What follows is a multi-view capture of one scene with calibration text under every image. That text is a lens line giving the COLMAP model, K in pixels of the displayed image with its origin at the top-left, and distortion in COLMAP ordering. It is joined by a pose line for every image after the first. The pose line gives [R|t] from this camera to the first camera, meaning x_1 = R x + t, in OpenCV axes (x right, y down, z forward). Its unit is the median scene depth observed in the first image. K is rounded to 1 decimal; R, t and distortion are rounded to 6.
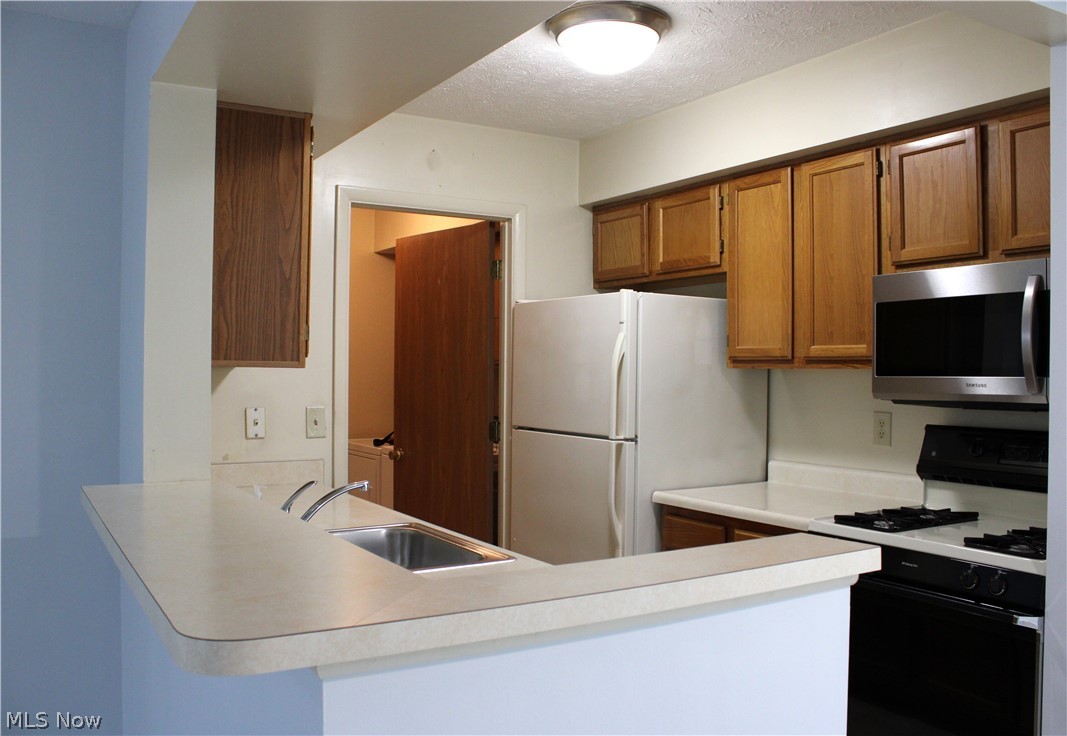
lens RADIAL K [[959.2, 0, 521.3], [0, 959.2, 347.4], [0, 0, 1]] dist [-0.116630, 0.064113]
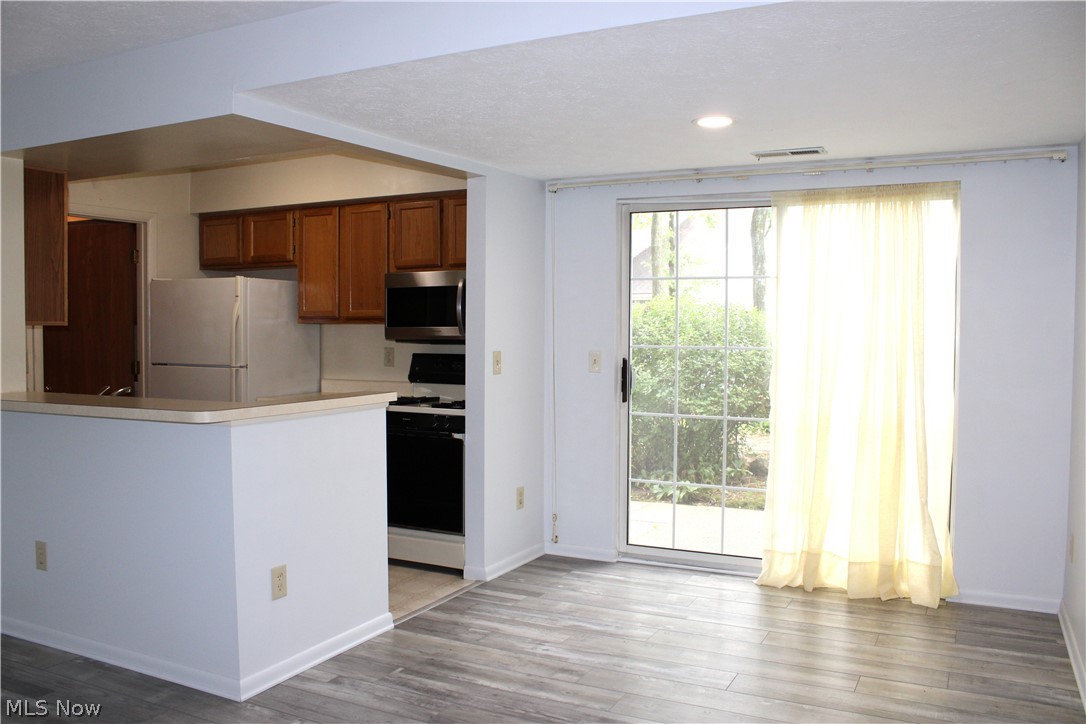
lens RADIAL K [[885.2, 0, 546.5], [0, 885.2, 356.5], [0, 0, 1]] dist [-0.062567, 0.014401]
pose [[0.847918, -0.025939, 0.529492, -0.274691], [-0.006075, 0.998261, 0.058632, -0.015484], [-0.530093, -0.052932, 0.846286, -0.628678]]
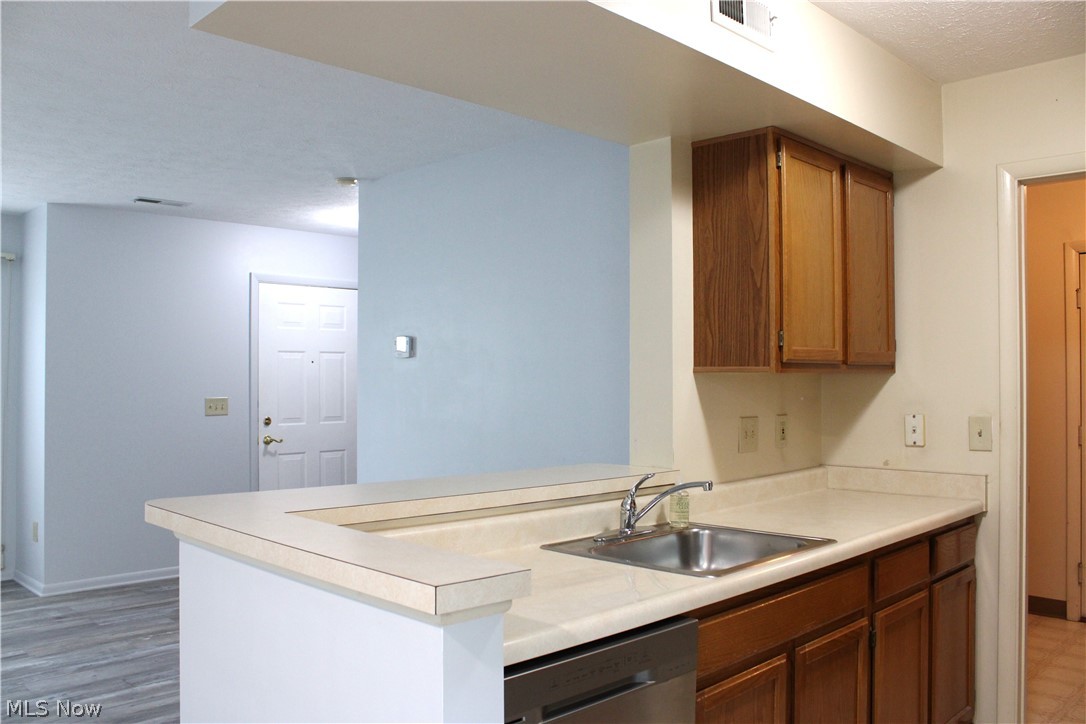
lens RADIAL K [[879.7, 0, 540.2], [0, 879.7, 353.8], [0, 0, 1]] dist [-0.082661, 0.012825]
pose [[0.266055, -0.026738, -0.963587, 0.520731], [0.019134, 0.999565, -0.022453, 0.014601], [0.963768, -0.012464, 0.266451, 0.426563]]
